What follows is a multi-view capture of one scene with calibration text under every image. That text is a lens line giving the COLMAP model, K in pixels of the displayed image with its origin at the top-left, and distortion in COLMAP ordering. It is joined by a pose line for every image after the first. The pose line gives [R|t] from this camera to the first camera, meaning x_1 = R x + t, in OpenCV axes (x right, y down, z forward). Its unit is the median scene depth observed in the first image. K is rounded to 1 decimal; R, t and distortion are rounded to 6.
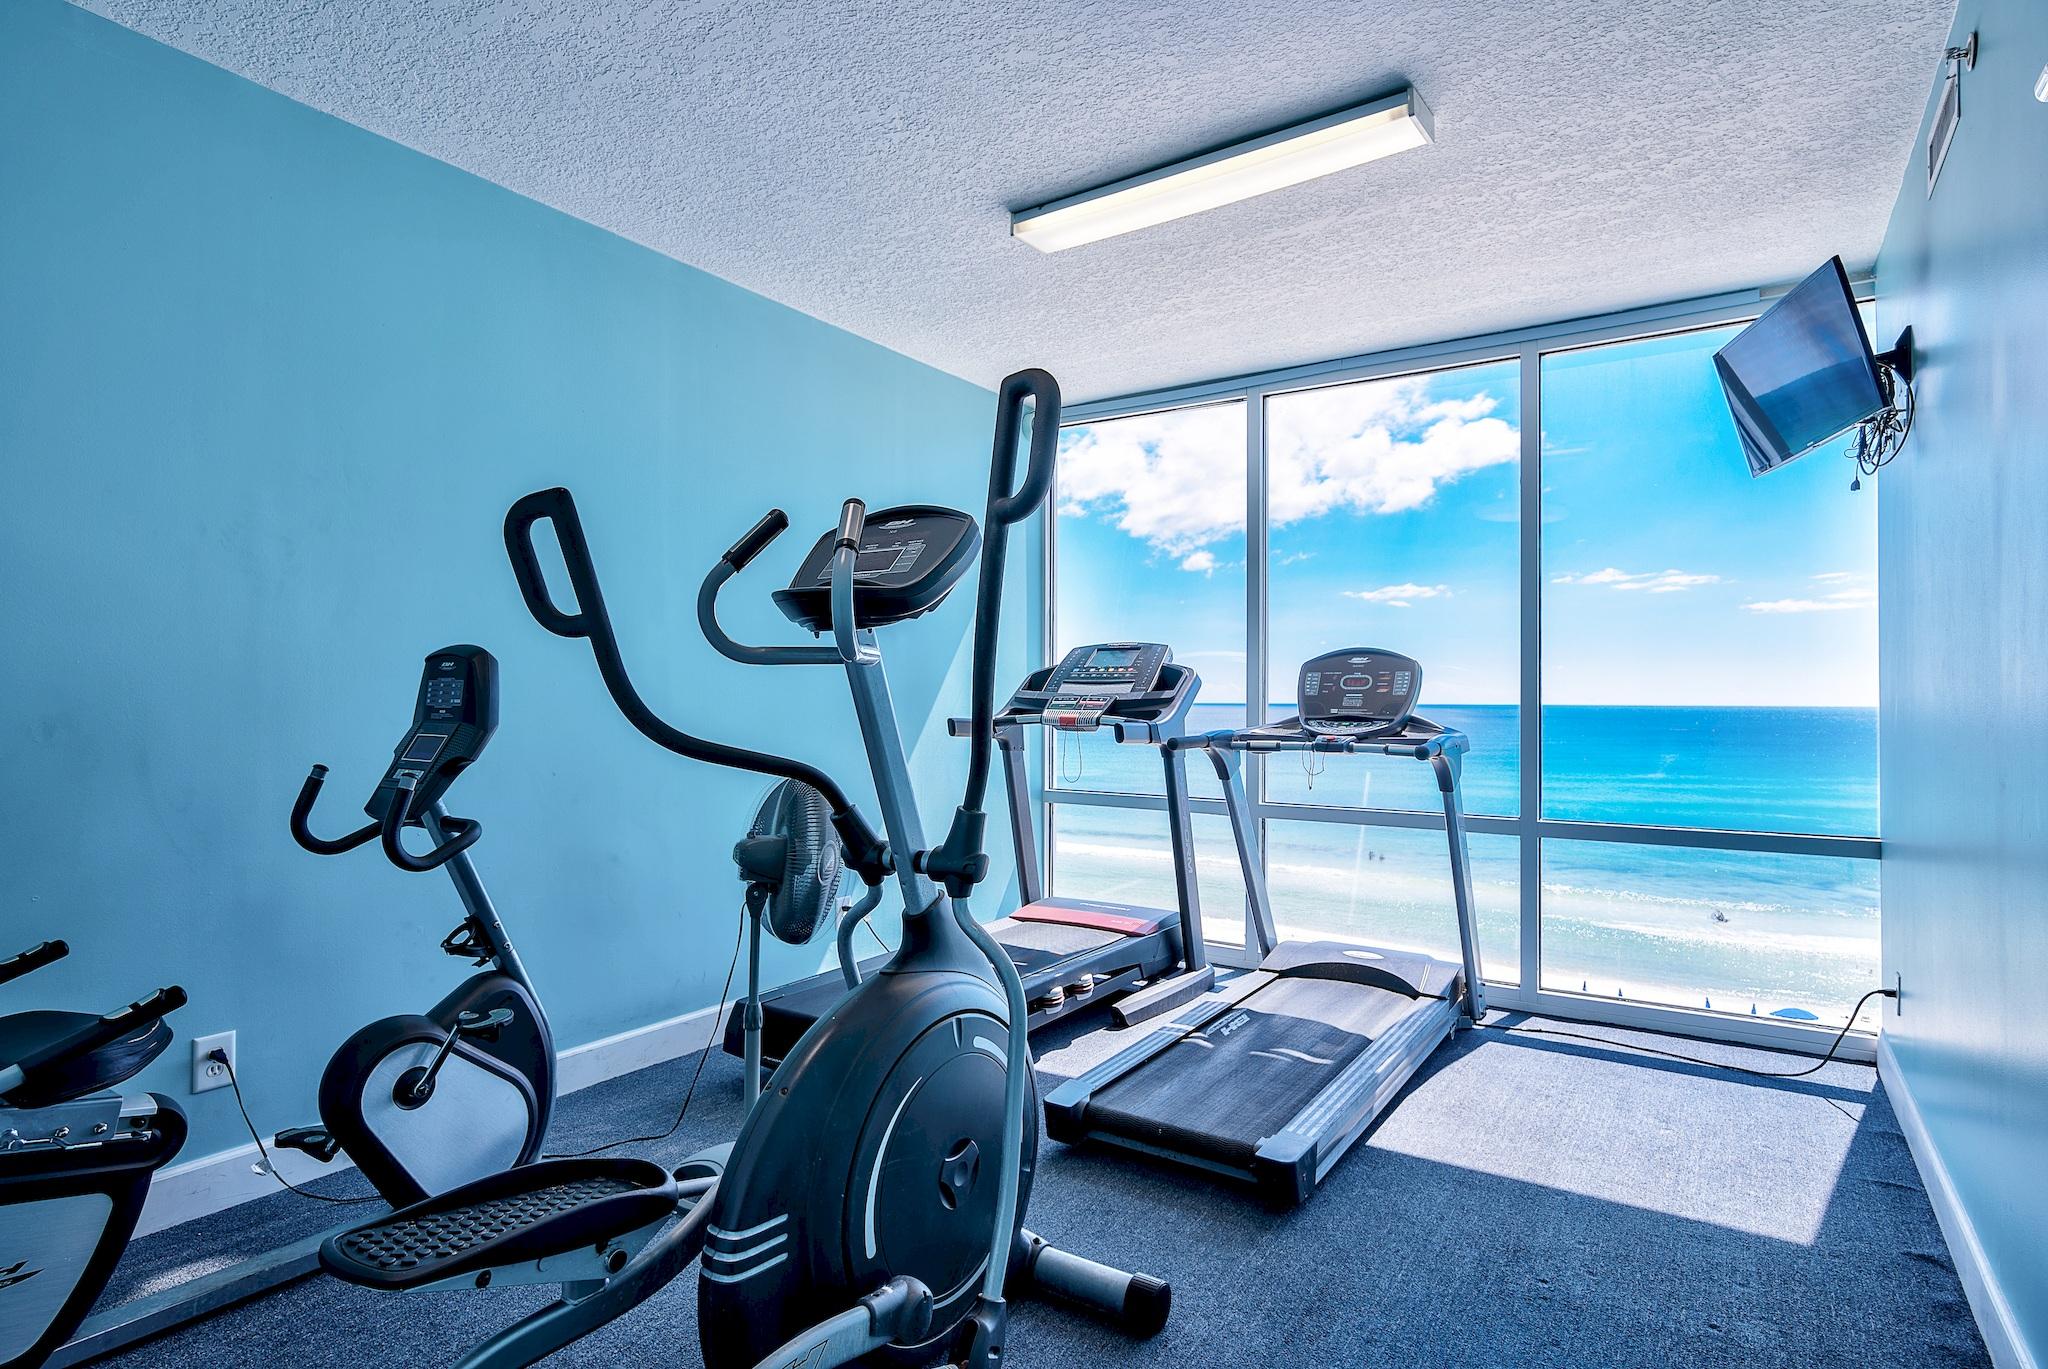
lens RADIAL K [[1151.9, 0, 1032.7], [0, 1151.9, 680.2], [0, 0, 1]] dist [0.007532, -0.000377]
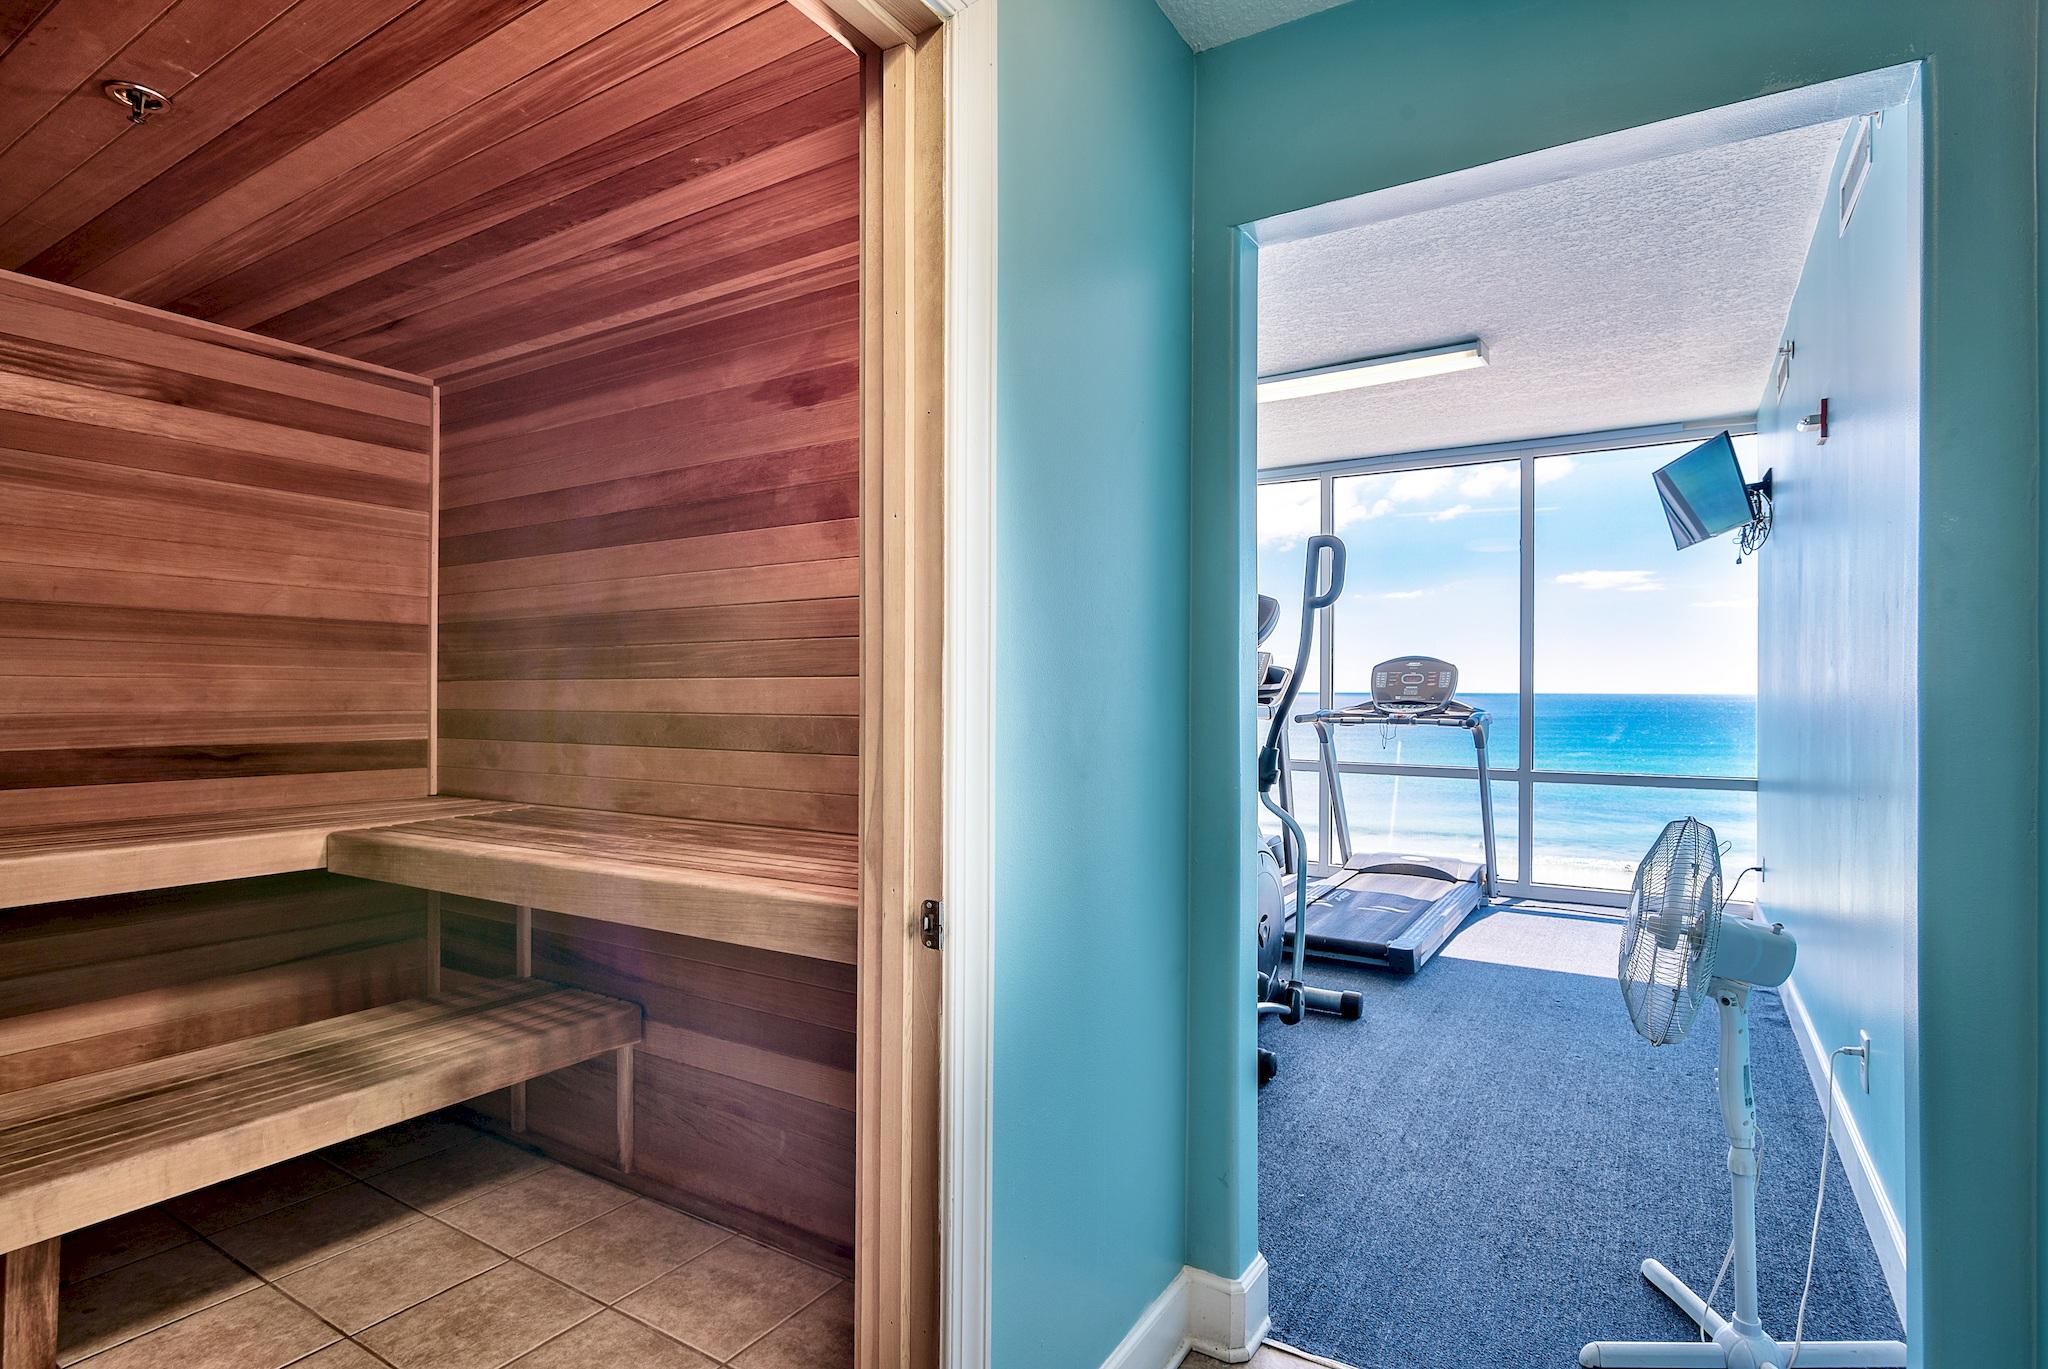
lens RADIAL K [[1019.4, 0, 1016.4], [0, 1019.4, 691.9], [0, 0, 1]] dist [-0.000938, 0.000435]
pose [[0.999814, -0.002289, -0.019150, -0.228583], [0.002658, 0.999811, 0.019249, -0.008650], [0.019102, -0.019296, 0.999631, -0.373782]]
